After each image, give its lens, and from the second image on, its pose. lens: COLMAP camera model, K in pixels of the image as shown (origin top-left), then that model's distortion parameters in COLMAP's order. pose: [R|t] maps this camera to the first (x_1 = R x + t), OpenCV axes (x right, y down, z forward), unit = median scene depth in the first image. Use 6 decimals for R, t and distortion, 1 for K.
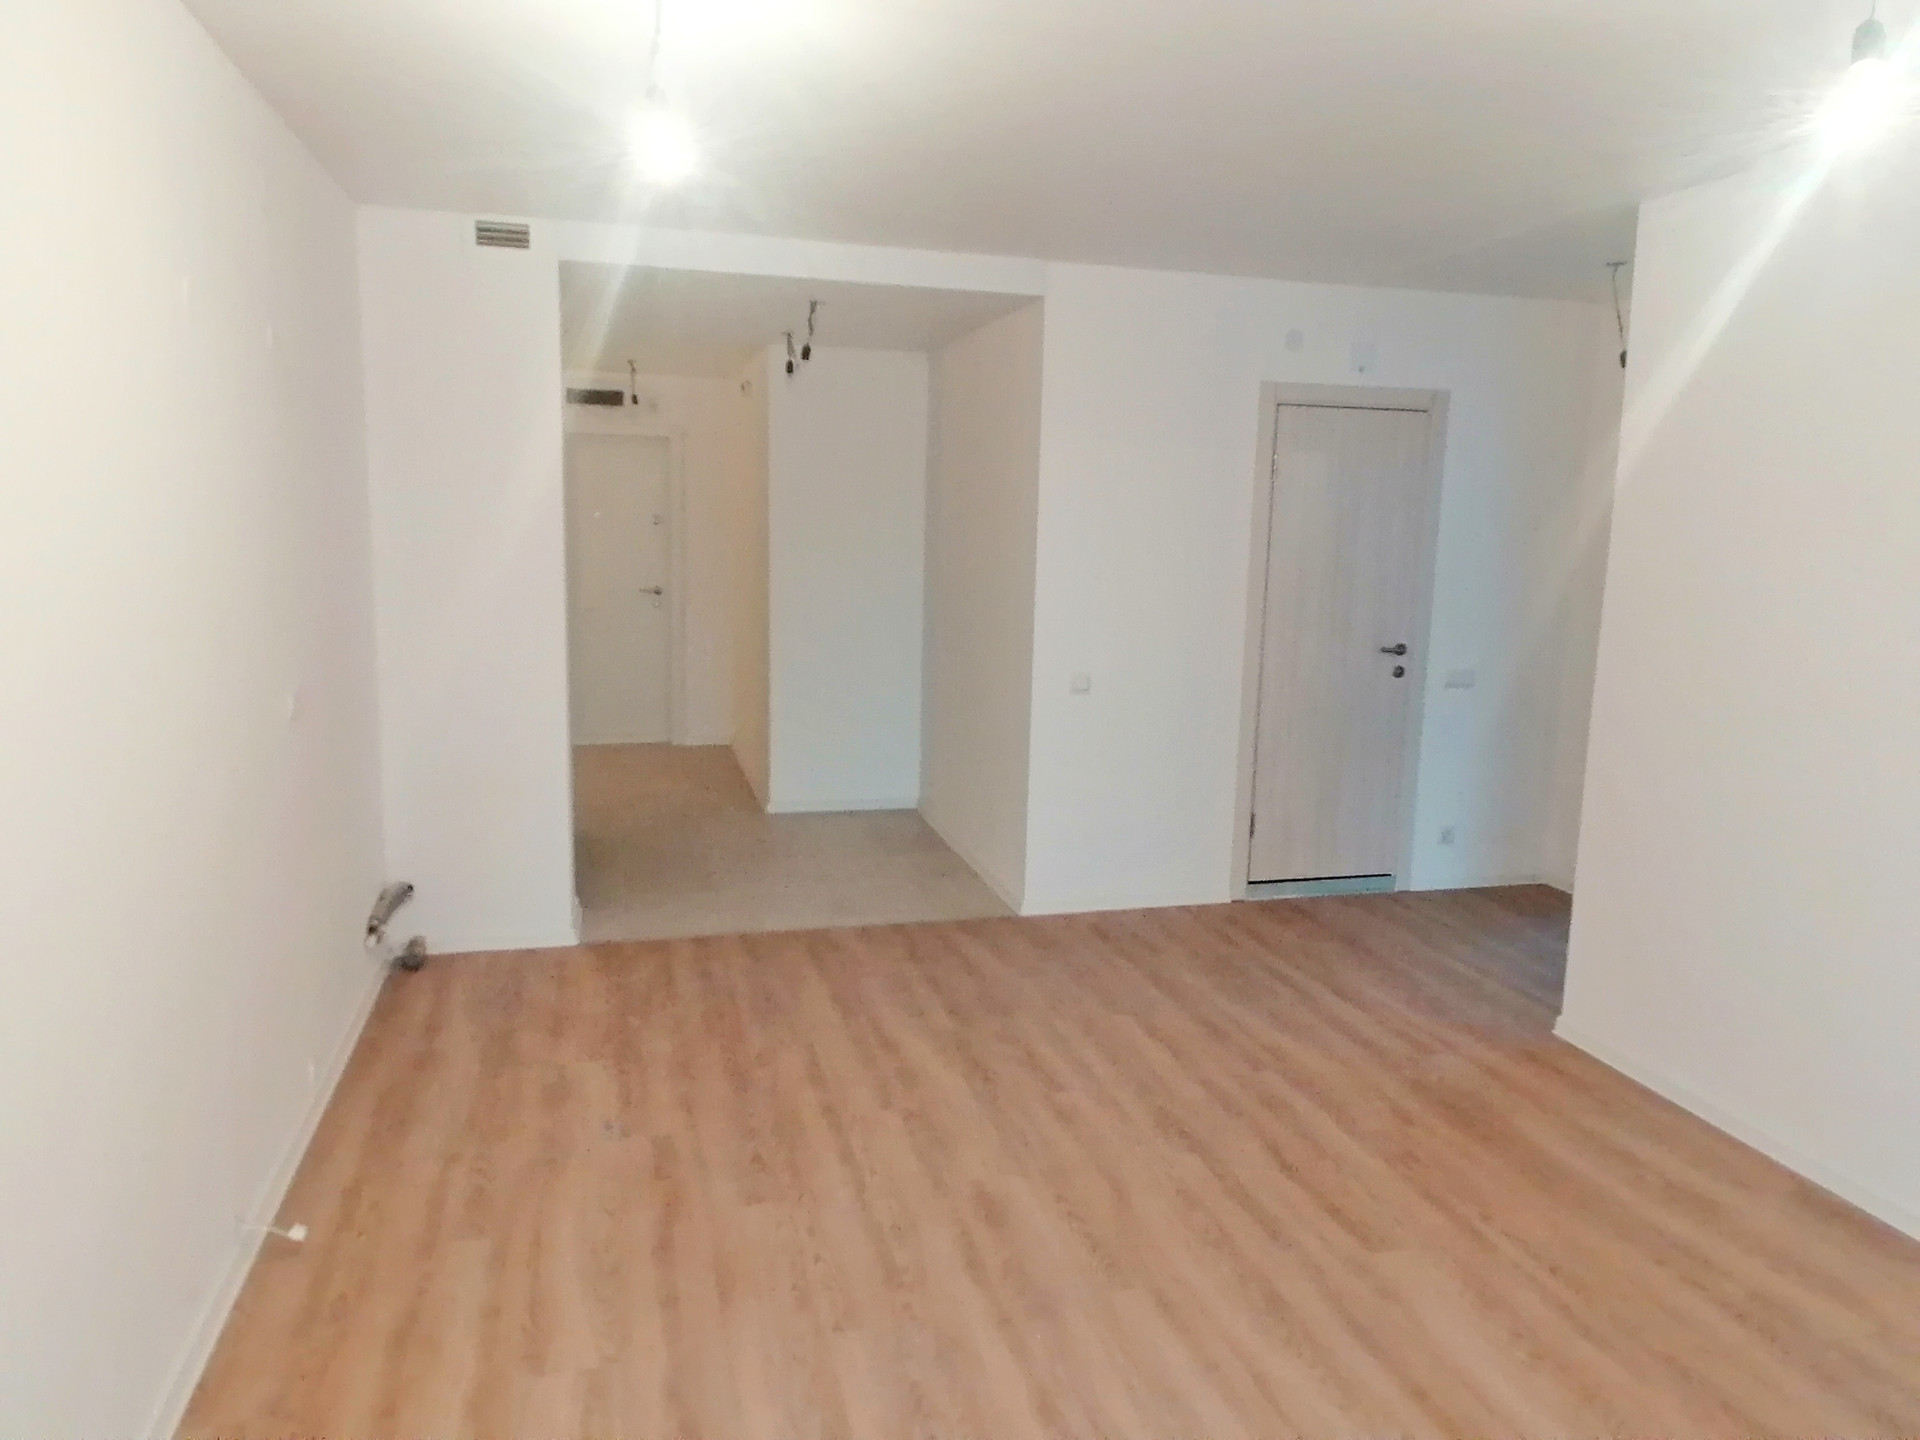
lens RADIAL K [[1244.6, 0, 960.0], [0, 1244.6, 720.0], [0, 0, 1]] dist [0.004510, 0.002167]
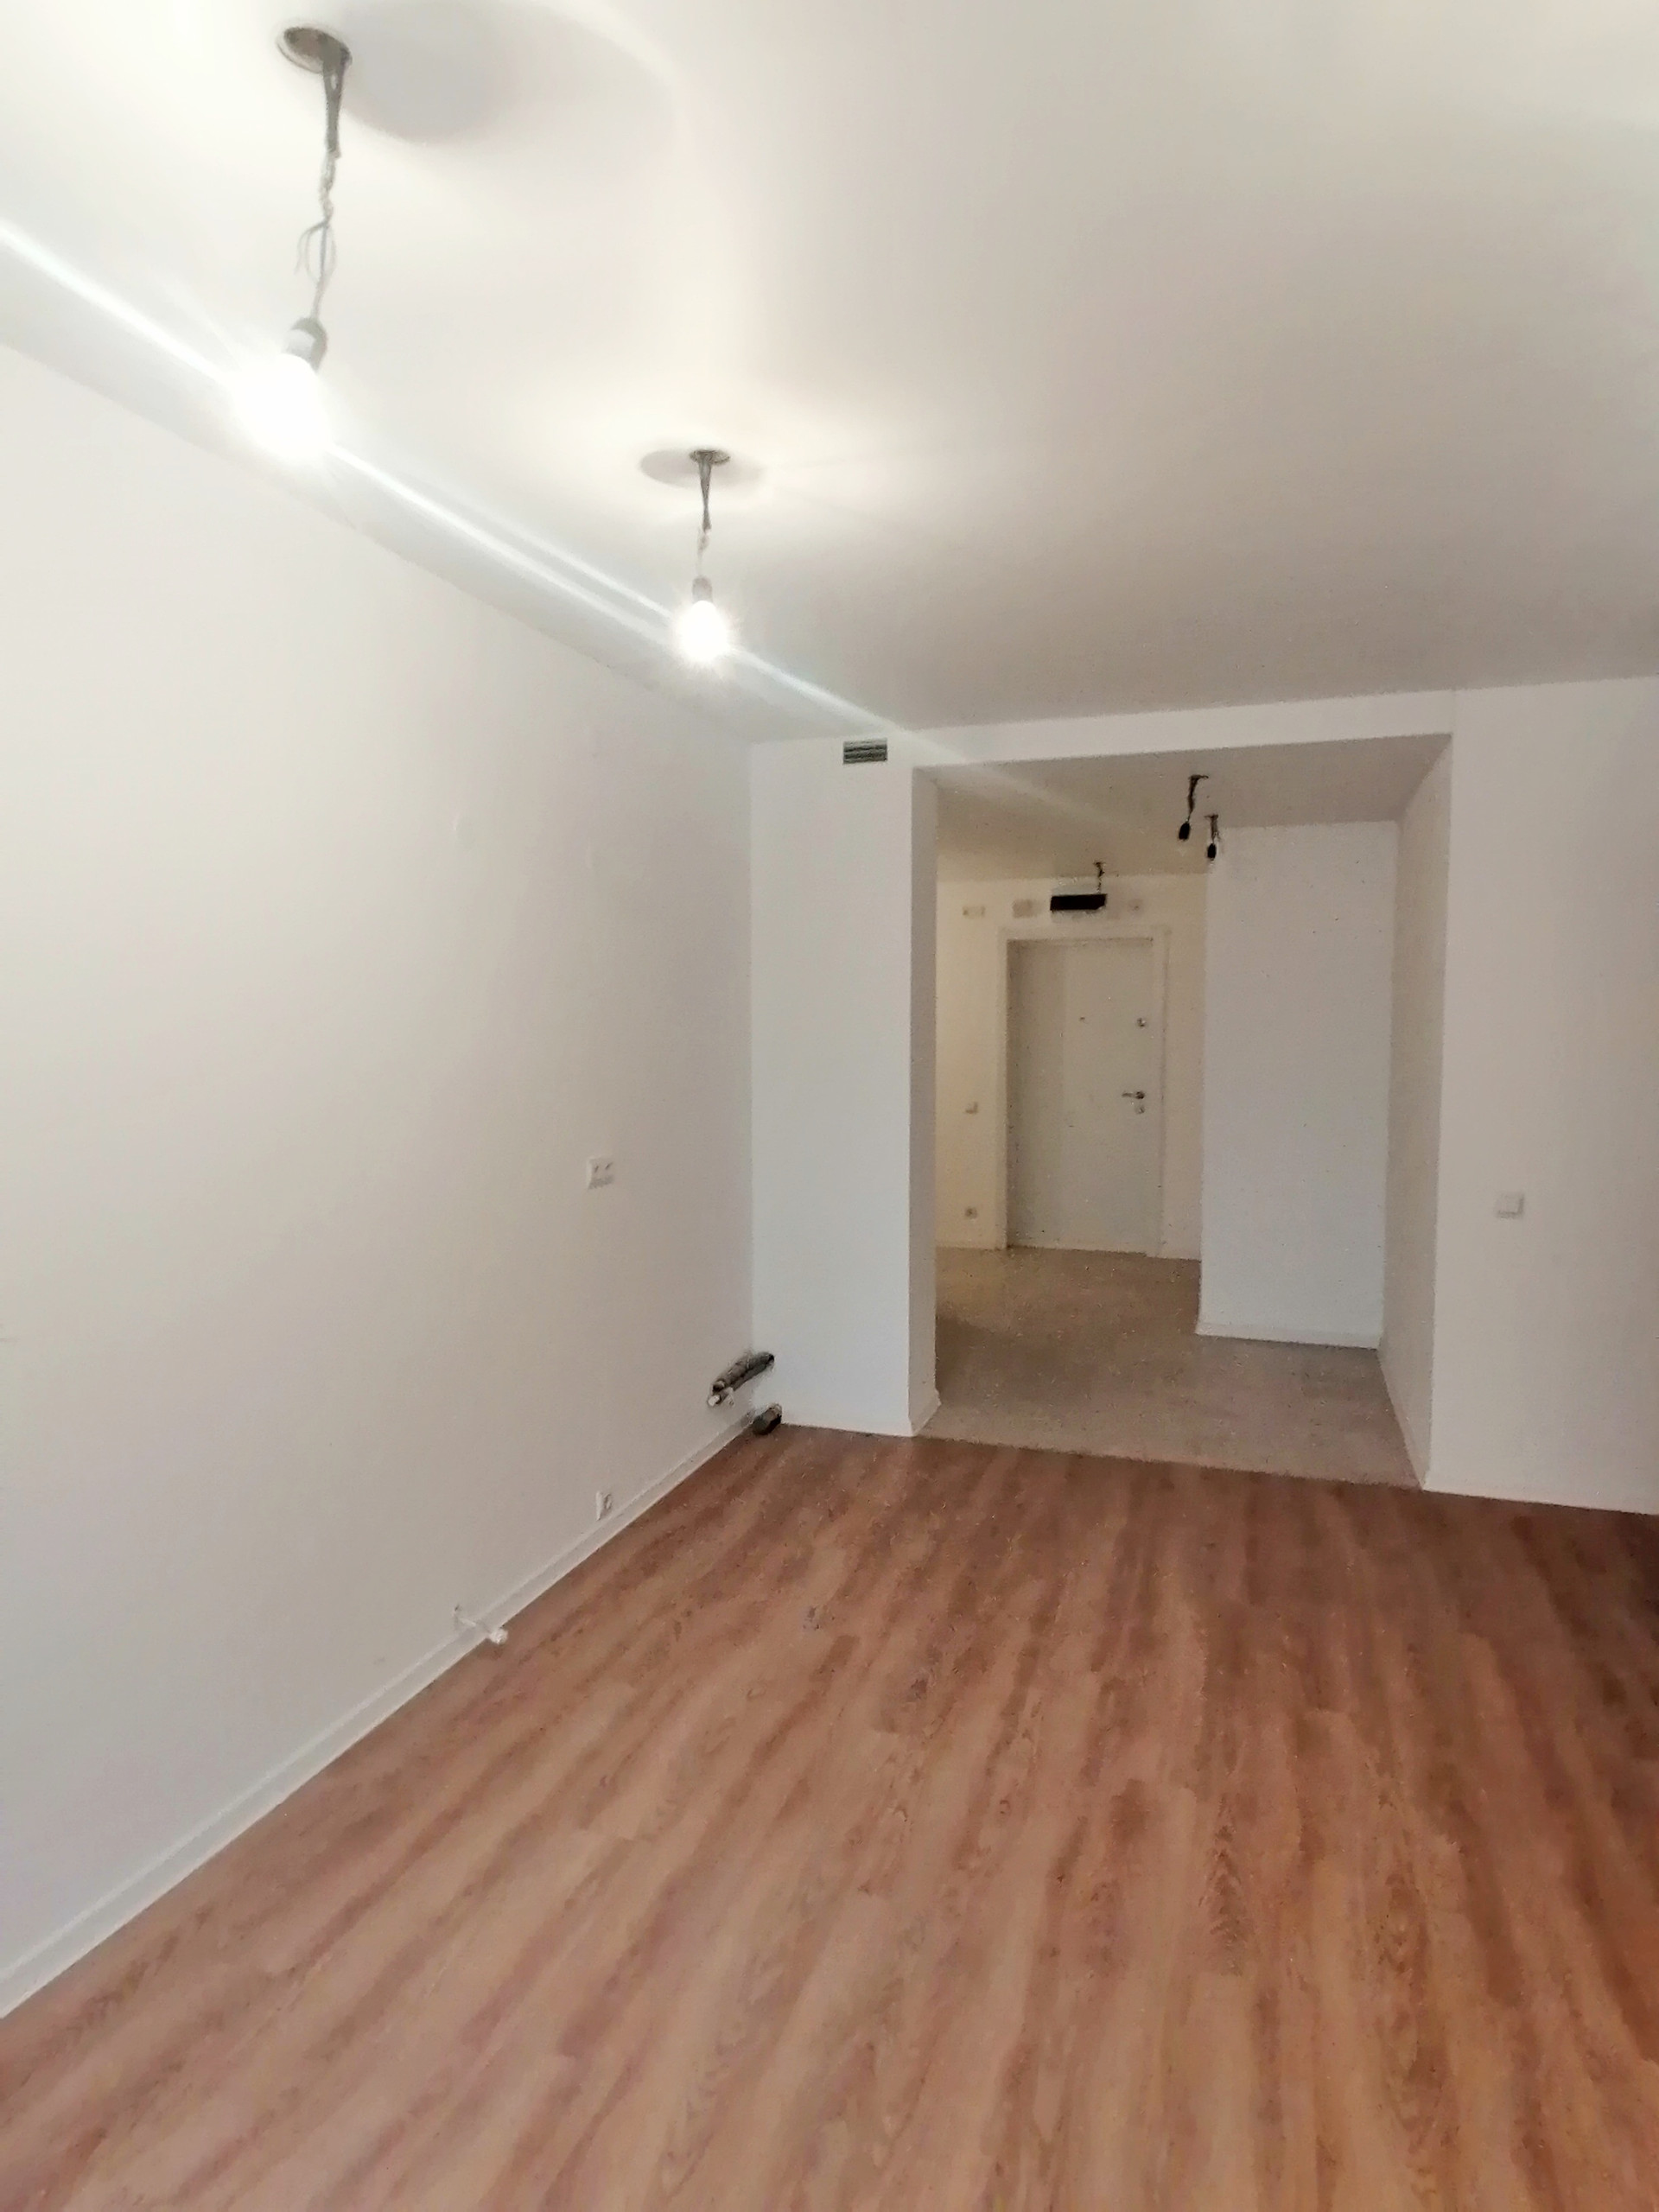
lens RADIAL K [[1283.9, 0, 829.5], [0, 1283.9, 1106.0], [0, 0, 1]] dist [0.024503, -0.025529]
pose [[0.834996, 0.012885, -0.550105, 0.274331], [-0.070828, 0.993926, -0.084229, 0.015310], [0.545678, 0.109294, 0.830837, 0.127542]]
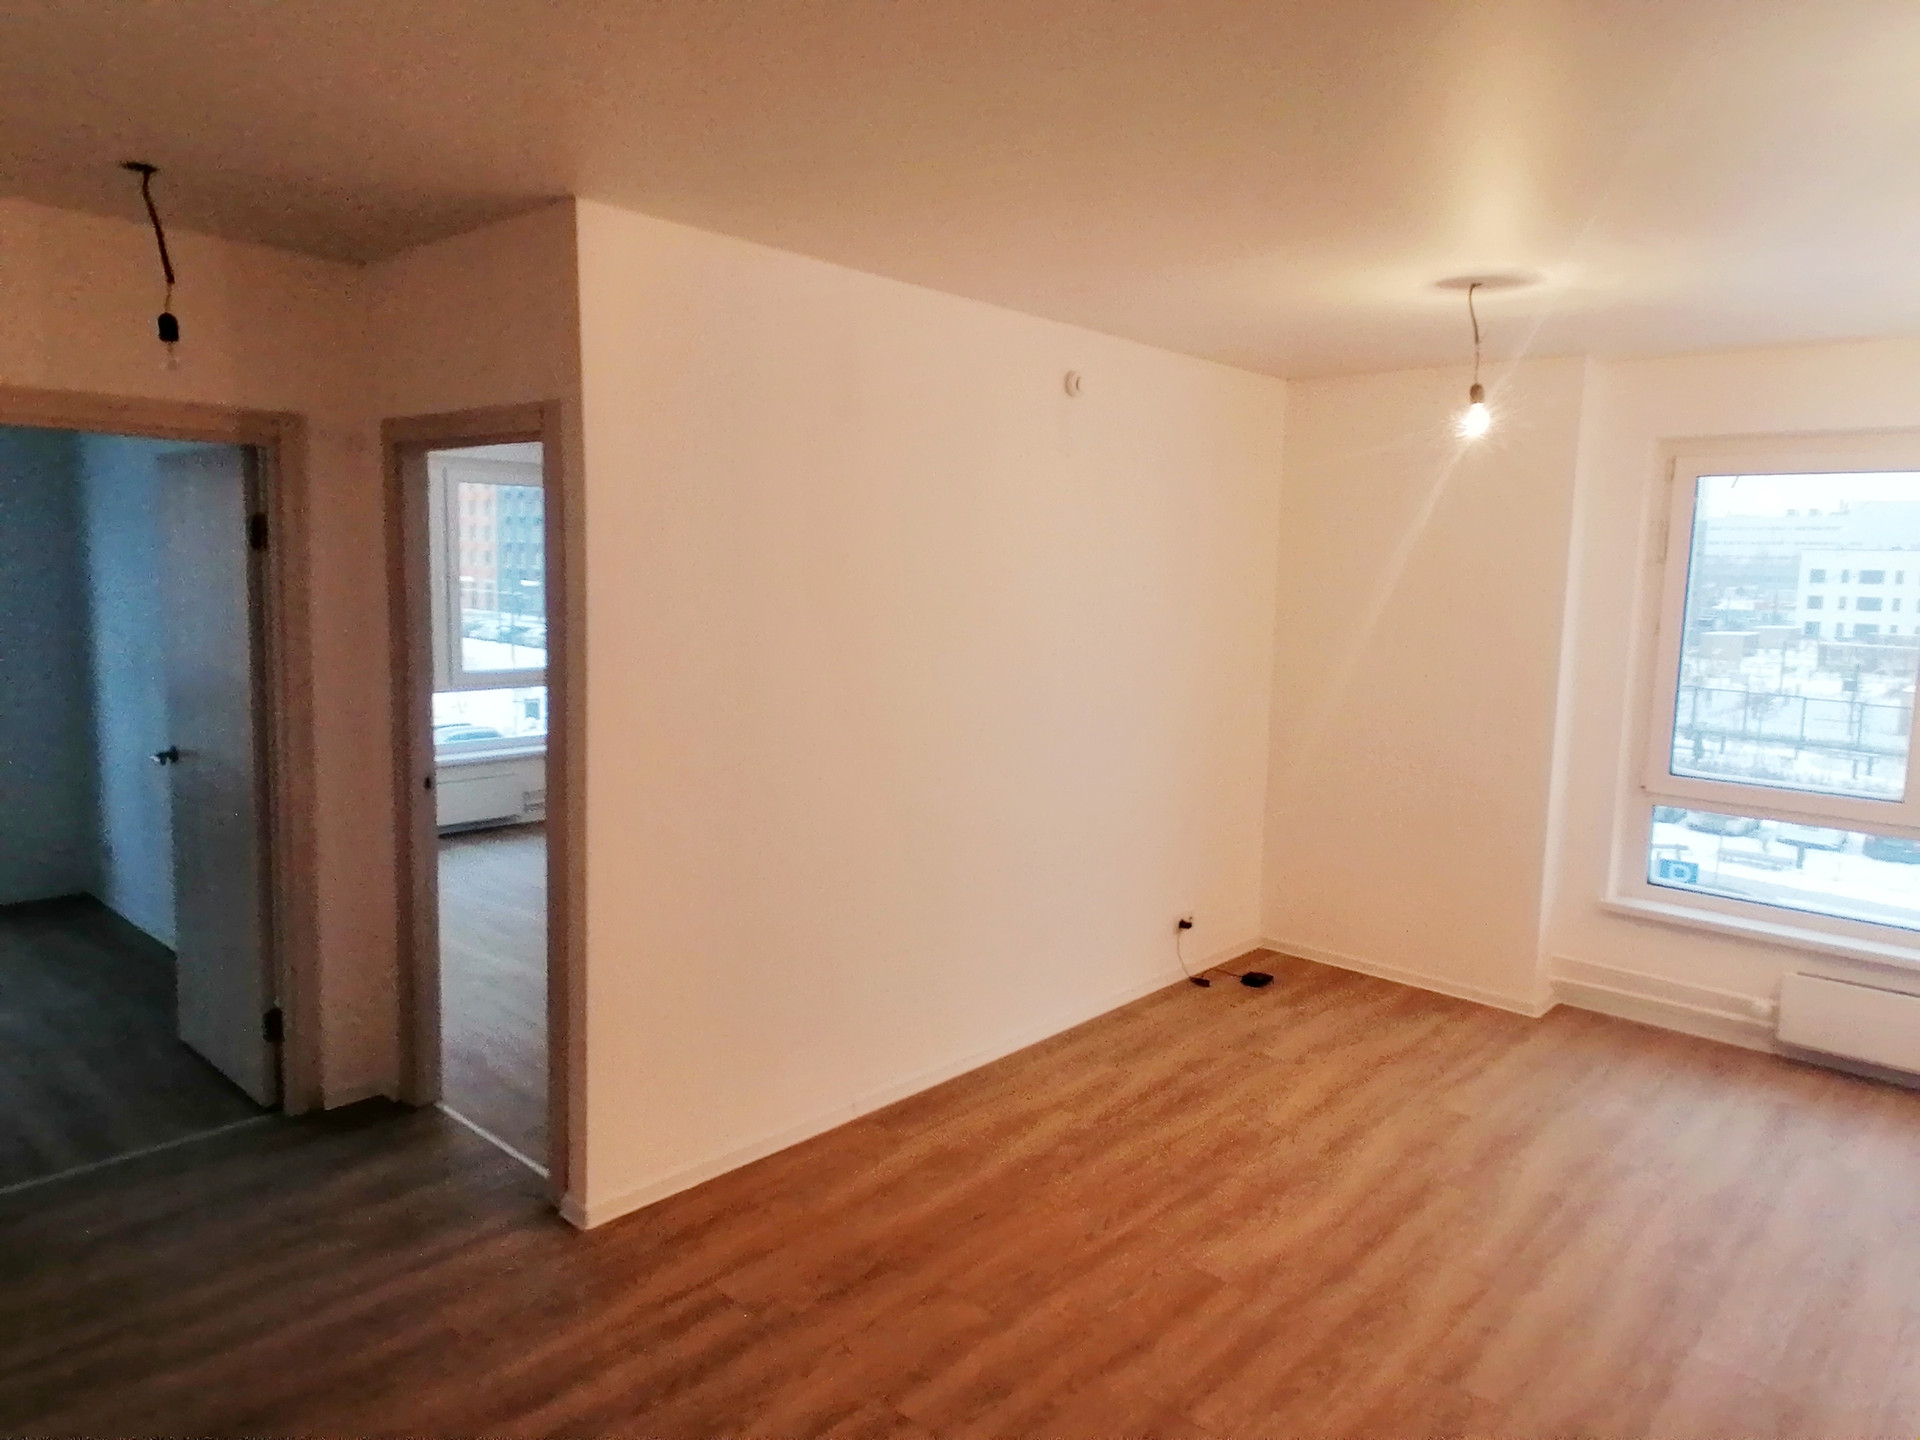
lens RADIAL K [[1244.6, 0, 960.0], [0, 1244.6, 720.0], [0, 0, 1]] dist [0.004510, 0.002167]
pose [[-0.523268, -0.140549, 0.840498, -0.314389], [0.110887, 0.966689, 0.230685, -0.256574], [-0.844923, 0.213910, -0.490252, 1.319928]]
